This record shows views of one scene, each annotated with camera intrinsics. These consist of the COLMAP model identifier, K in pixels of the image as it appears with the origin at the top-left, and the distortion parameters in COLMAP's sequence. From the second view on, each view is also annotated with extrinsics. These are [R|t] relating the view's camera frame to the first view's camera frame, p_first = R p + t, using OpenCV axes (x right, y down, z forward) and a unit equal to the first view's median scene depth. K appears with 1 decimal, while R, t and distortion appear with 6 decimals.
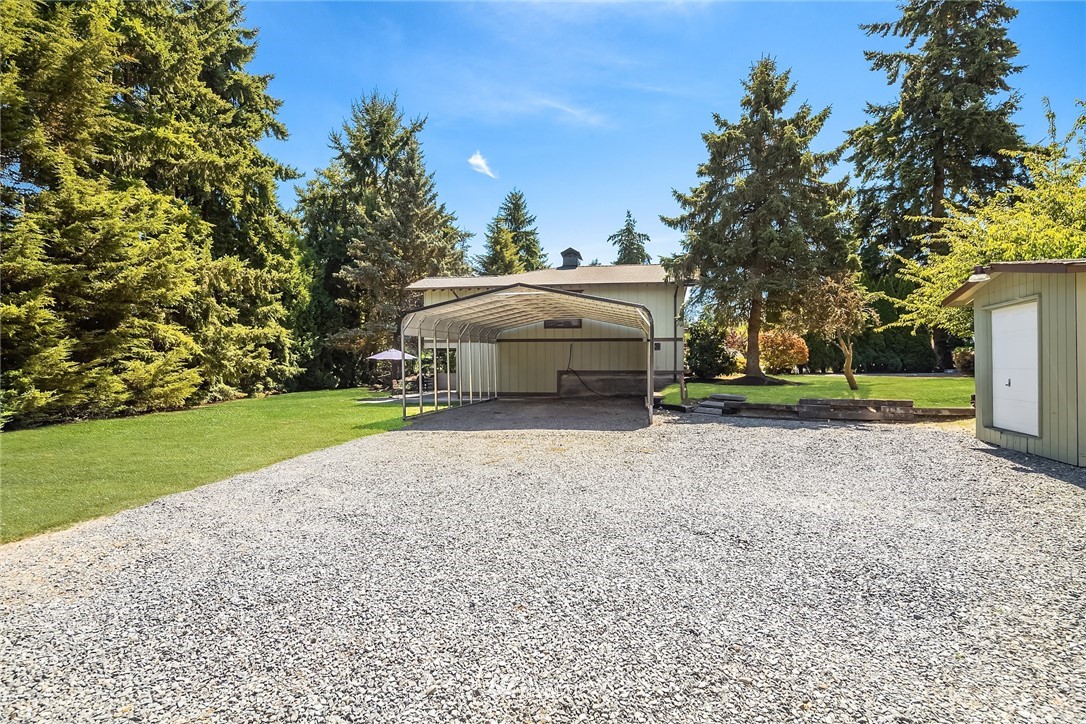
lens RADIAL K [[528.9, 0, 545.2], [0, 528.9, 362.9], [0, 0, 1]] dist [0.021968, -0.003401]
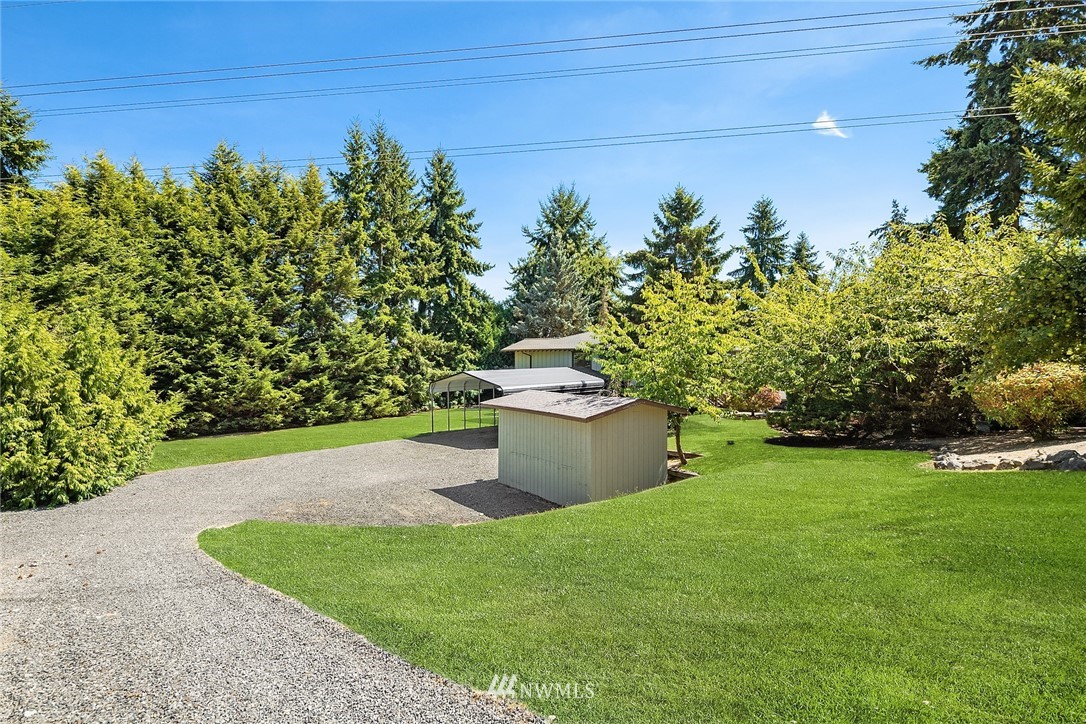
lens RADIAL K [[528.9, 0, 539.9], [0, 528.9, 361.7], [0, 0, 1]] dist [0.021968, -0.003401]
pose [[0.814061, 0.002042, -0.580776, 0.930768], [0.003721, 0.999955, 0.008731, -0.136748], [0.580768, -0.009269, 0.814017, -0.326677]]
